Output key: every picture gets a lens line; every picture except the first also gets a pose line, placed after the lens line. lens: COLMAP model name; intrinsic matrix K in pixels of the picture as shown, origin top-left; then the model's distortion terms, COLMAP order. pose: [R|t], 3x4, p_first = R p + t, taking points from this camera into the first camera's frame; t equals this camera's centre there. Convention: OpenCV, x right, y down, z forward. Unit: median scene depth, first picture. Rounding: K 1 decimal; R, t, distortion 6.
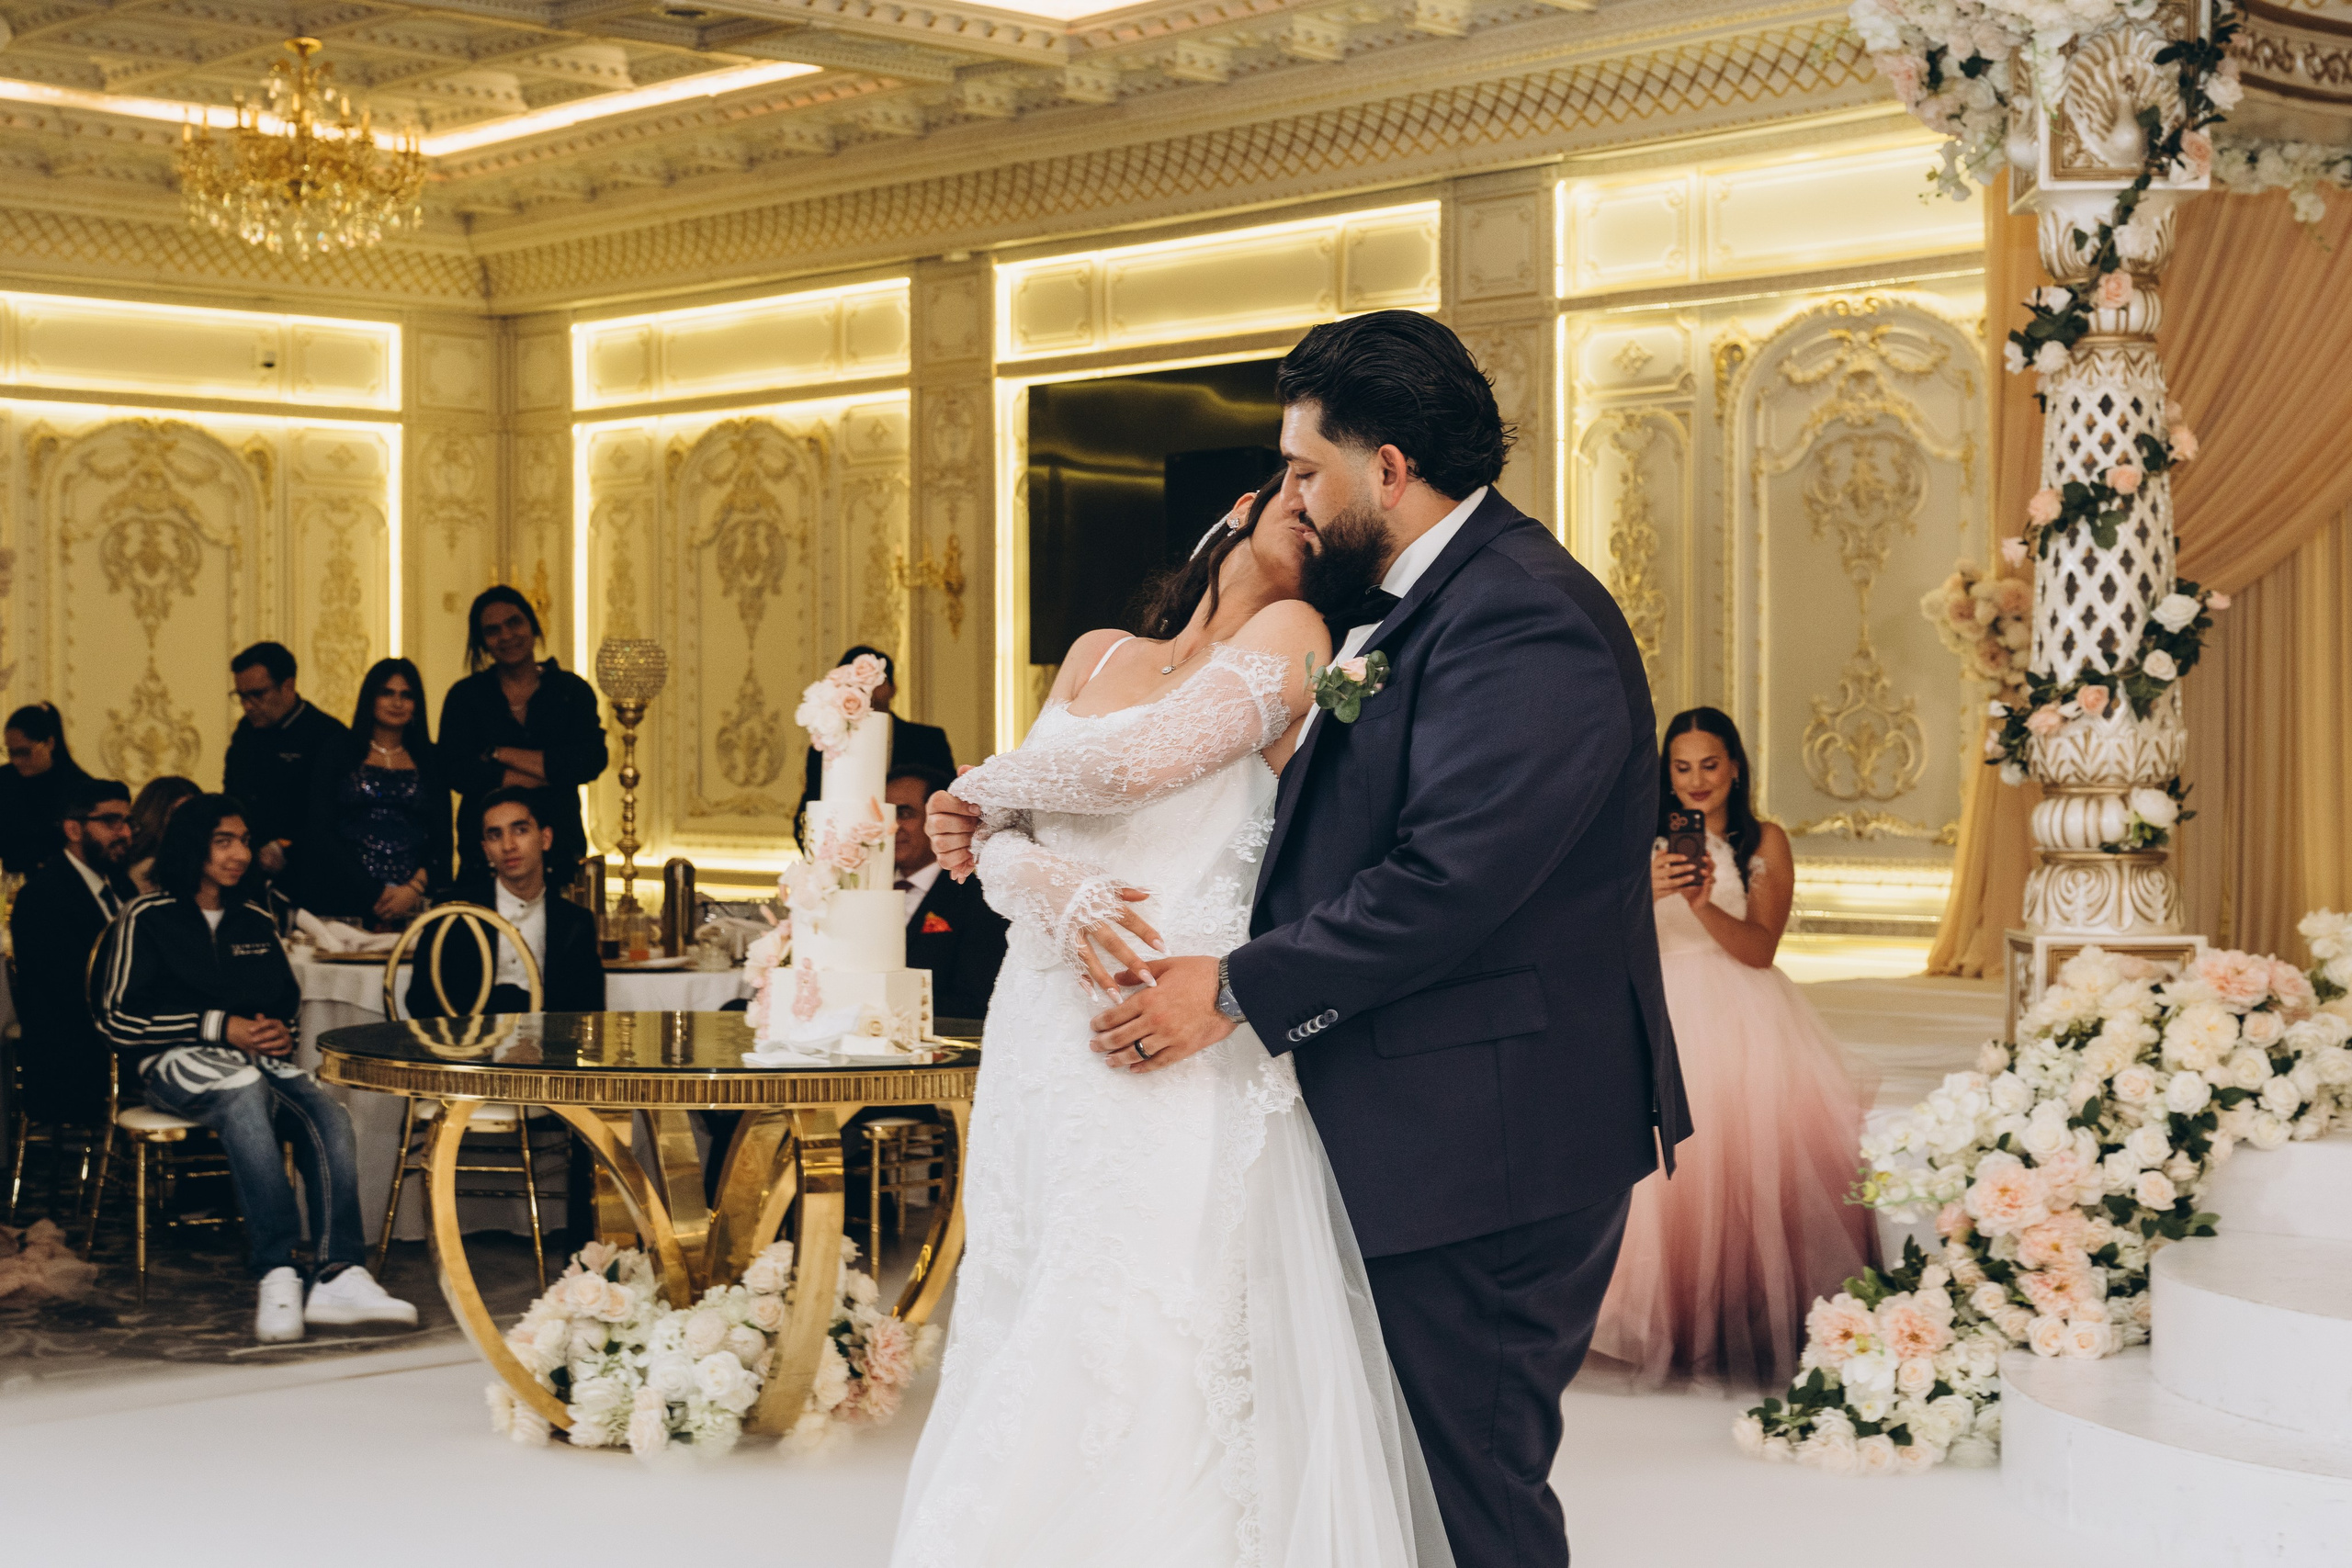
lens RADIAL K [[3605.6, 0, 1179.4], [0, 3605.6, 799.6], [0, 0, 1]] dist [0.013642, -0.004949]
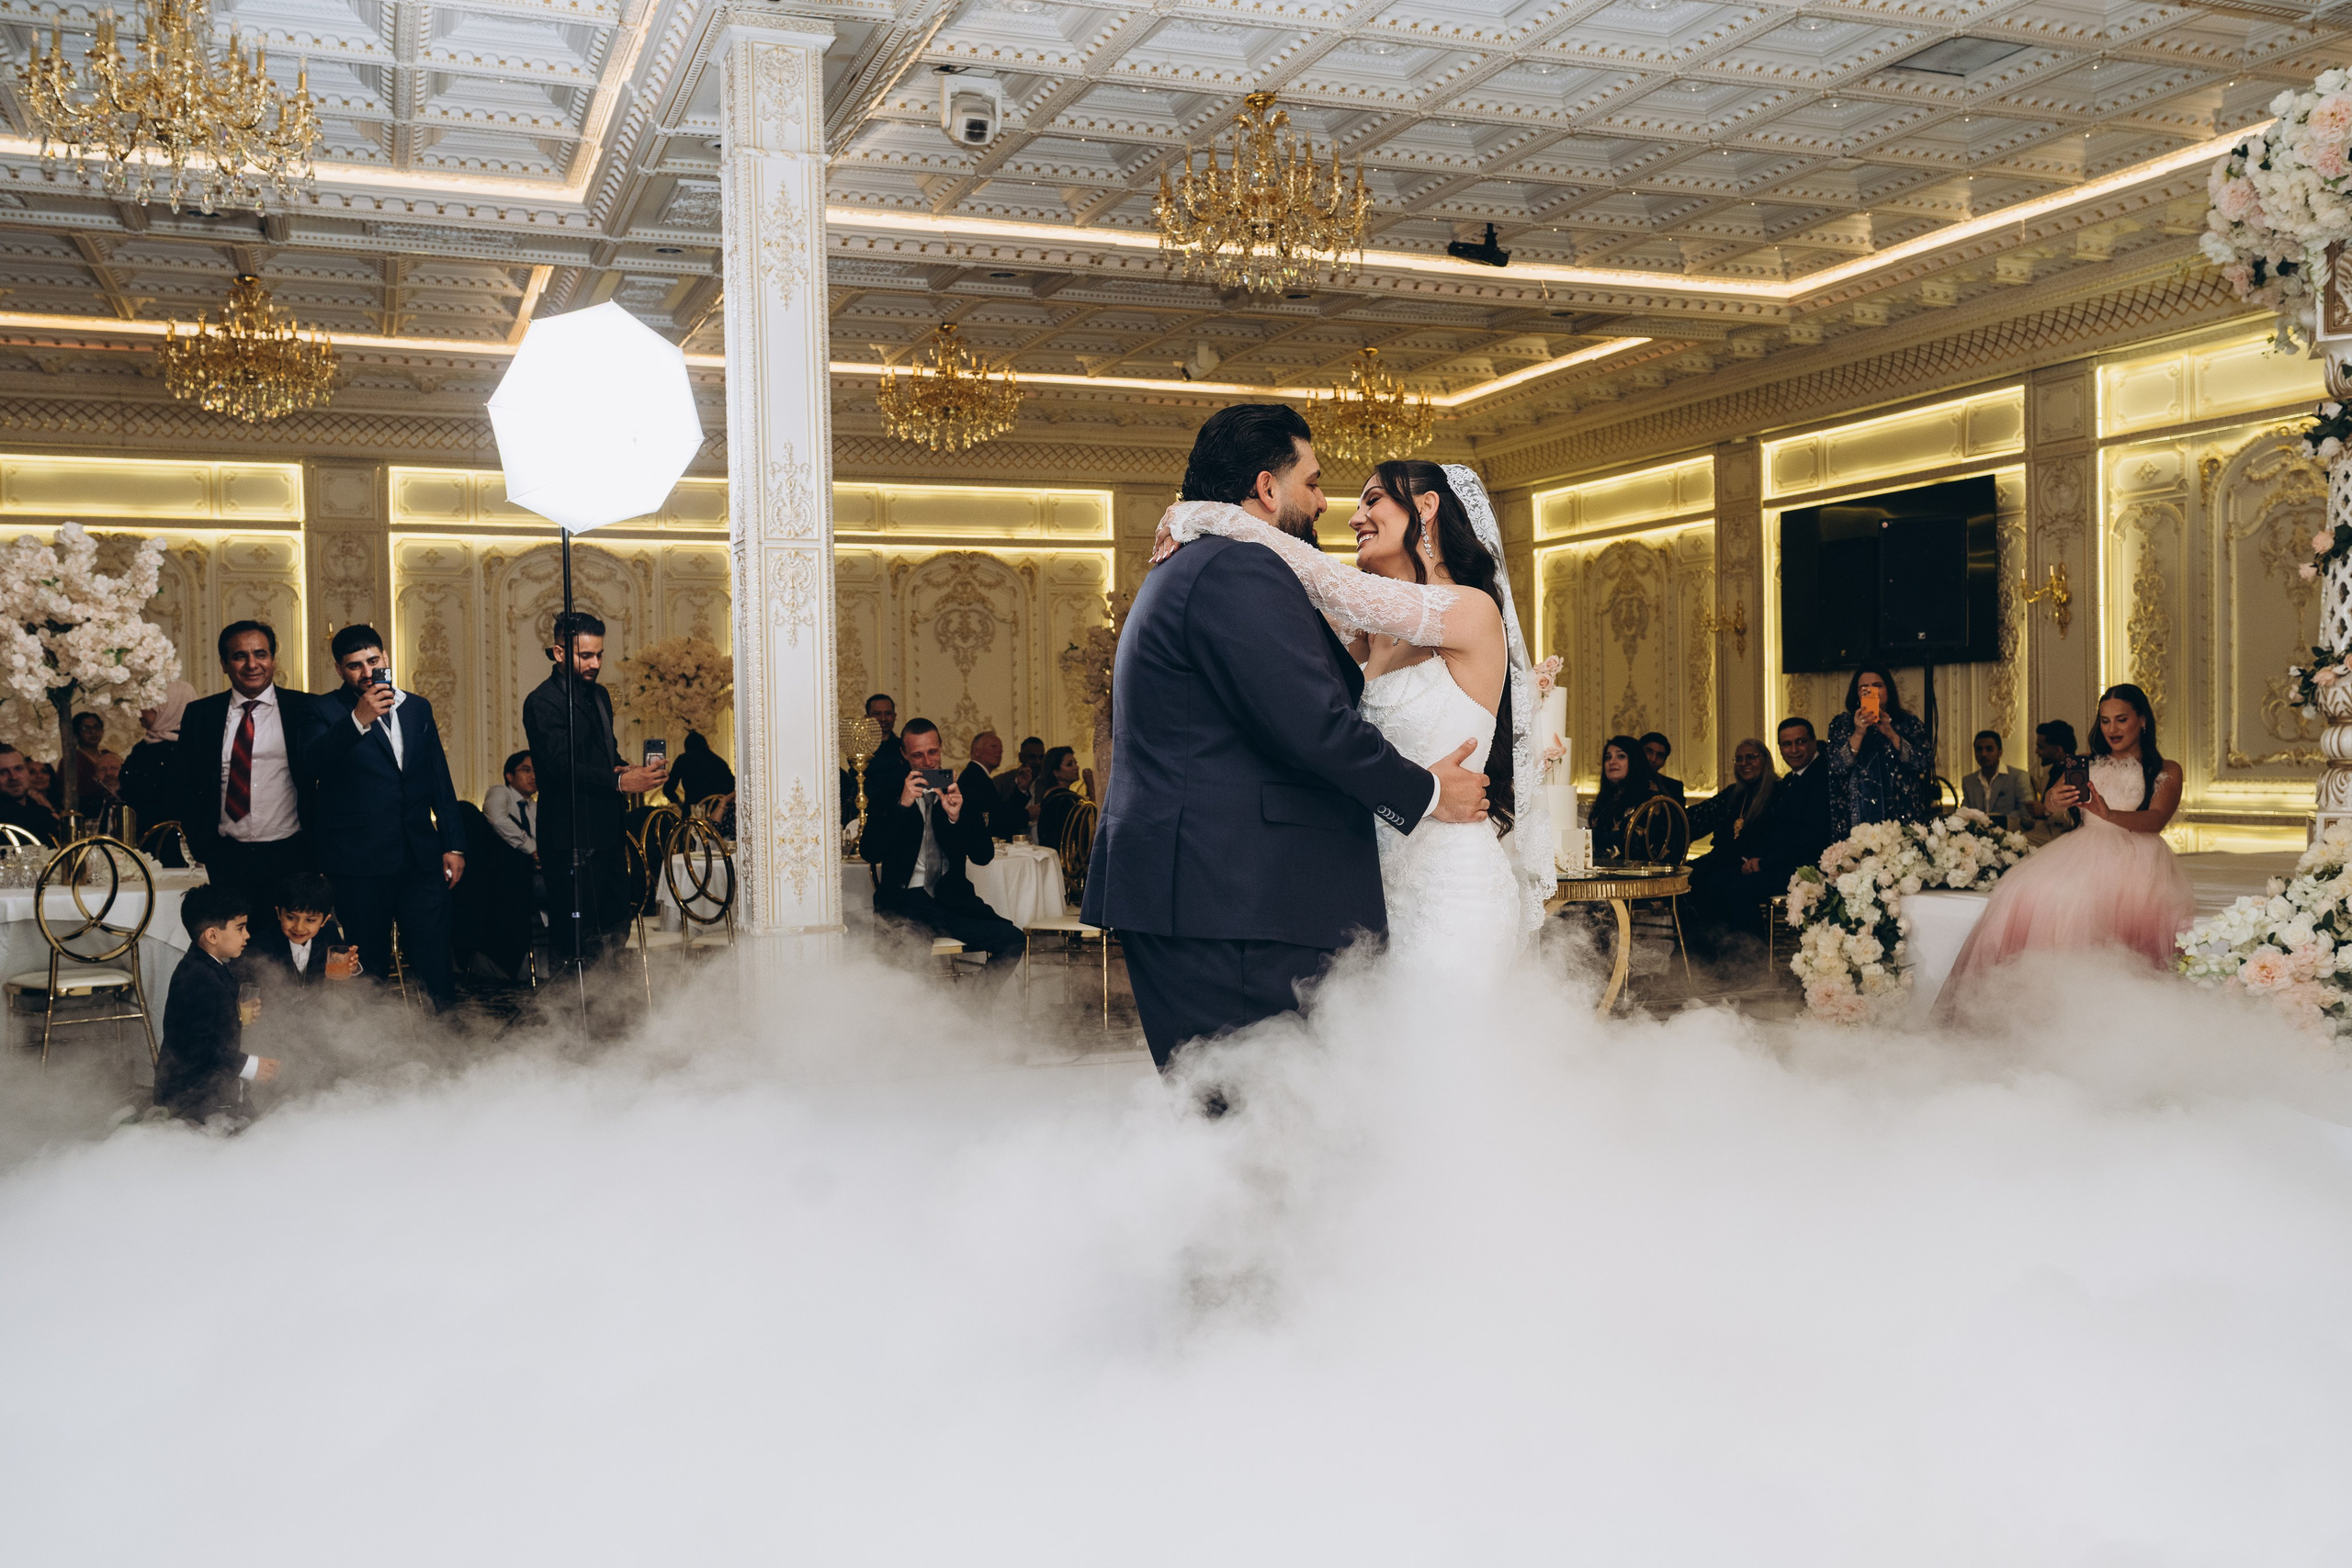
lens RADIAL K [[2011.9, 0, 1184.4], [0, 2011.9, 791.9], [0, 0, 1]] dist [0.003011, -0.001361]
pose [[0.928304, -0.006172, -0.371770, 0.054323], [0.010372, 0.999903, 0.009299, 0.007941], [0.371677, -0.012488, 0.928278, -0.003750]]
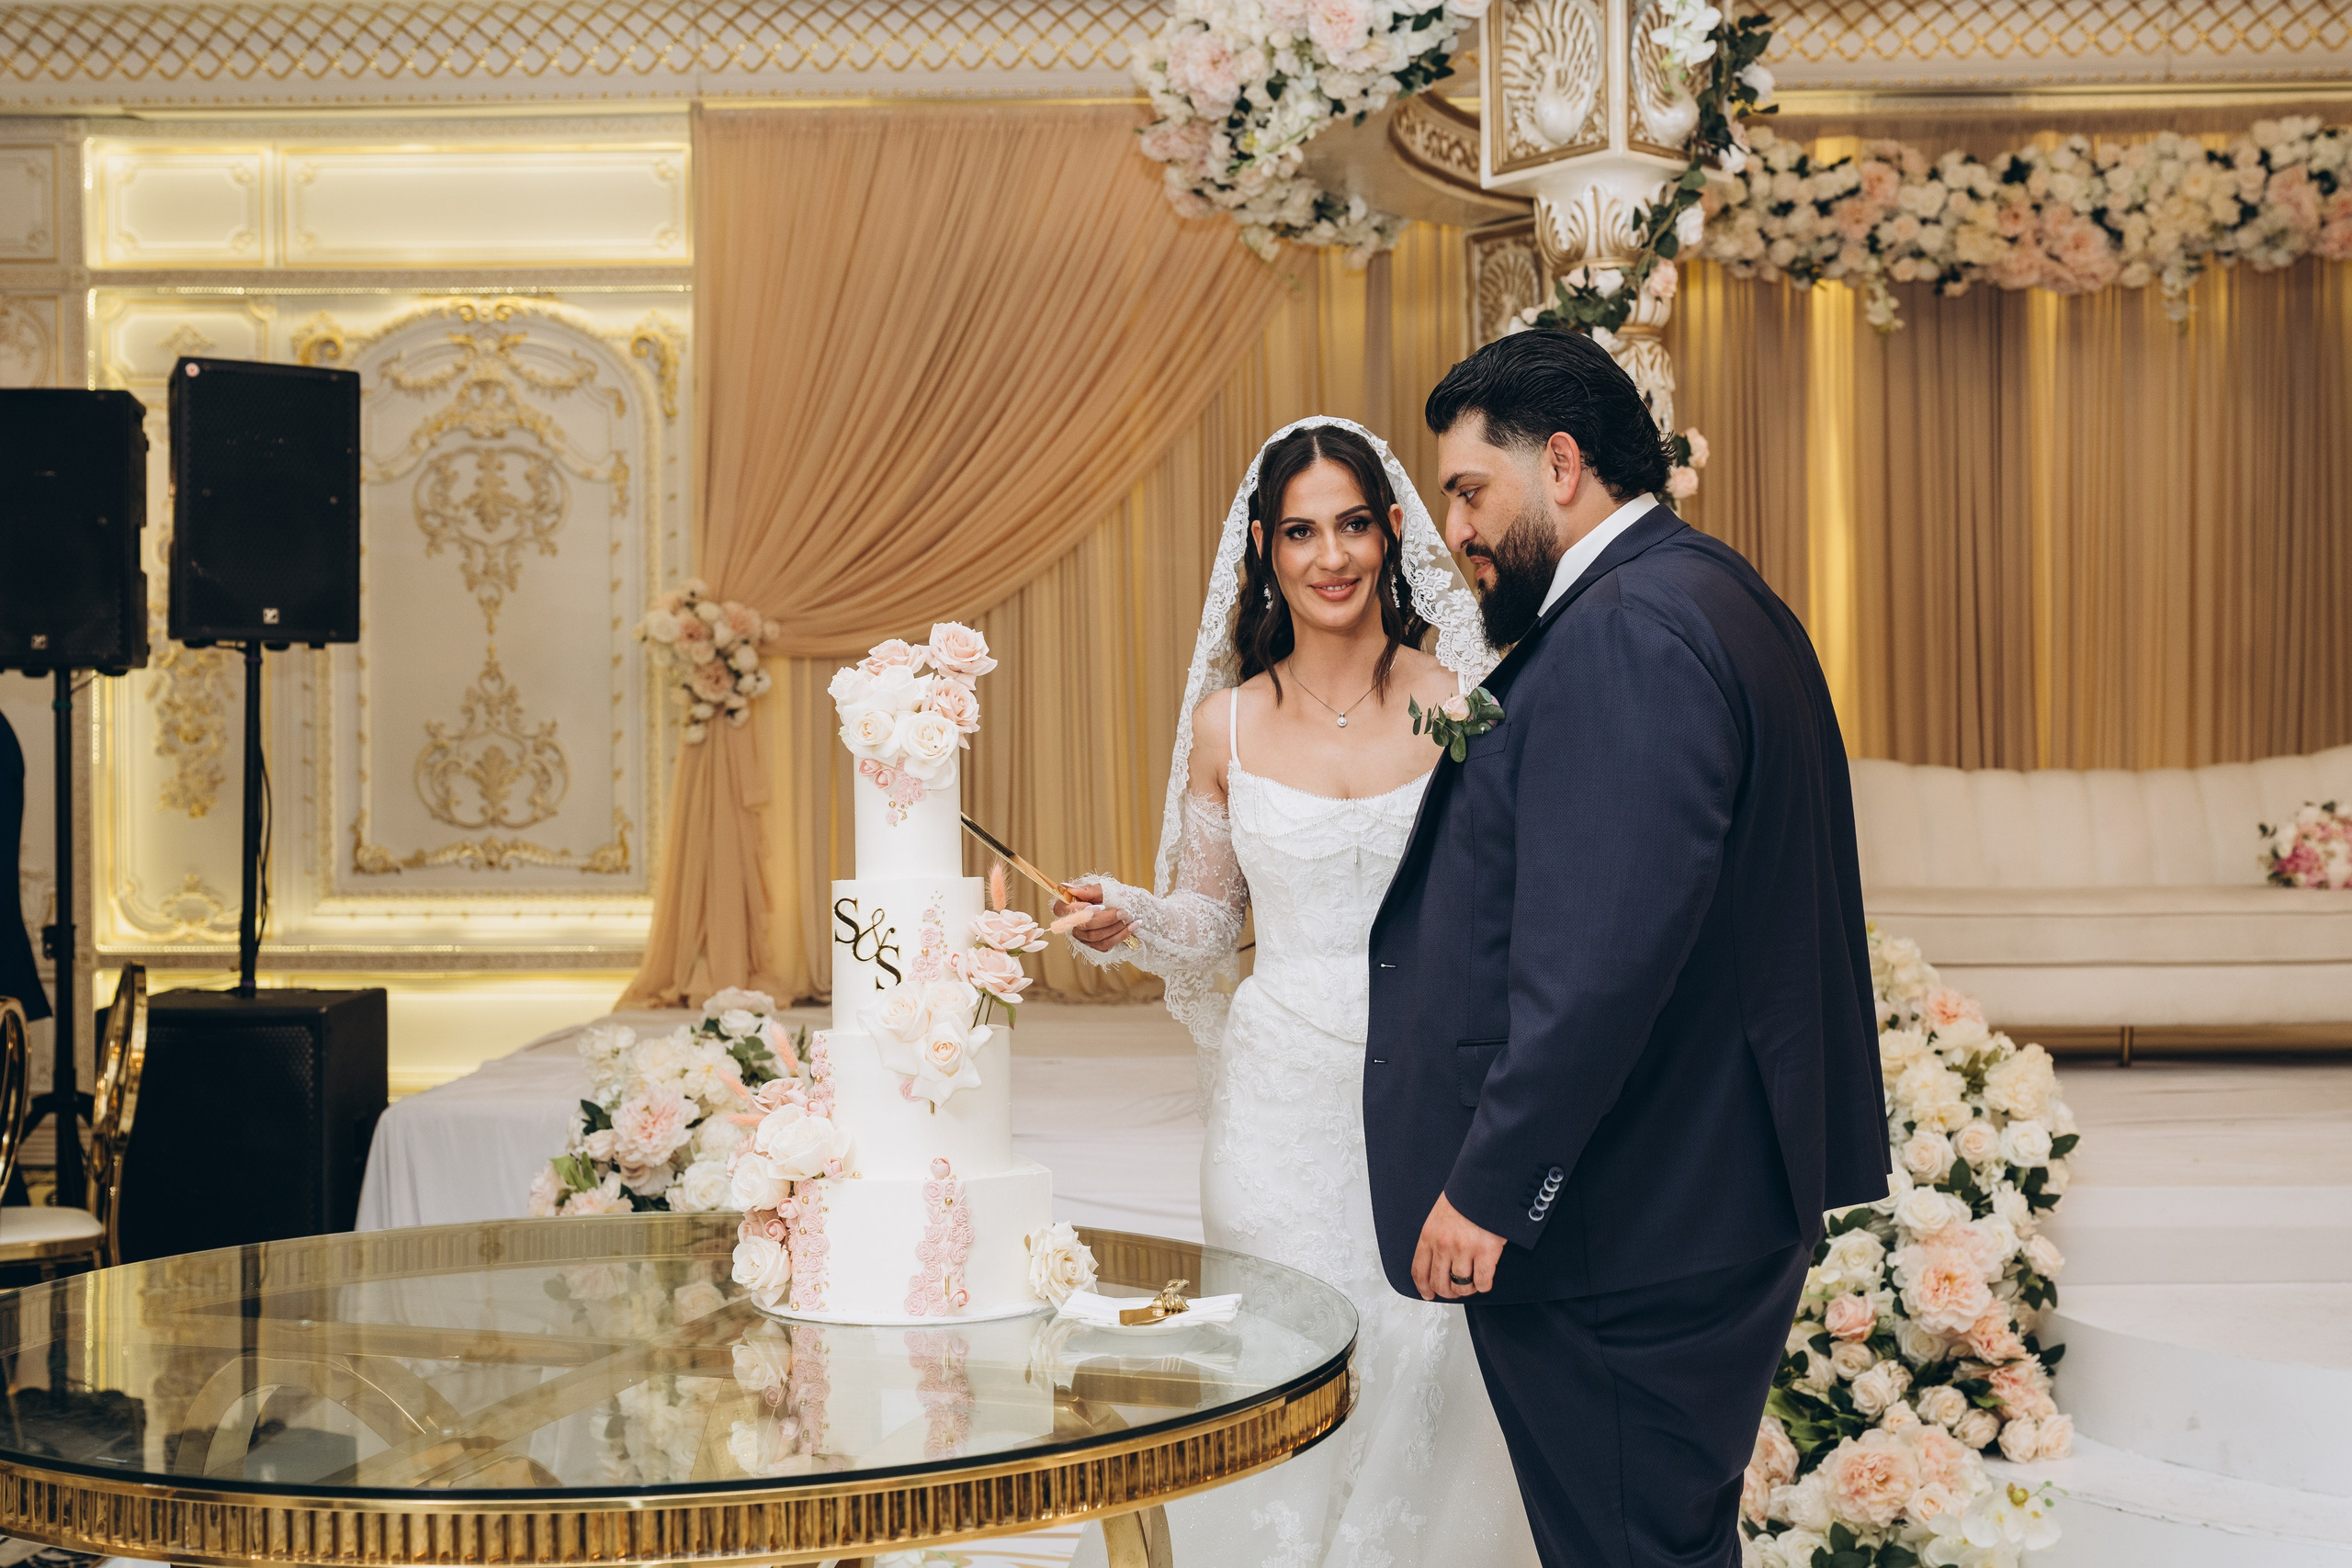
lens RADIAL K [[2758.5, 0, 1179.7], [0, 2758.5, 800.7], [0, 0, 1]] dist [-0.008915, 0.039232]
pose [[0.705513, -0.012818, 0.708581, -0.174155], [0.015248, 0.999880, 0.002907, -0.005499], [-0.708532, 0.008754, 0.705624, 0.307075]]
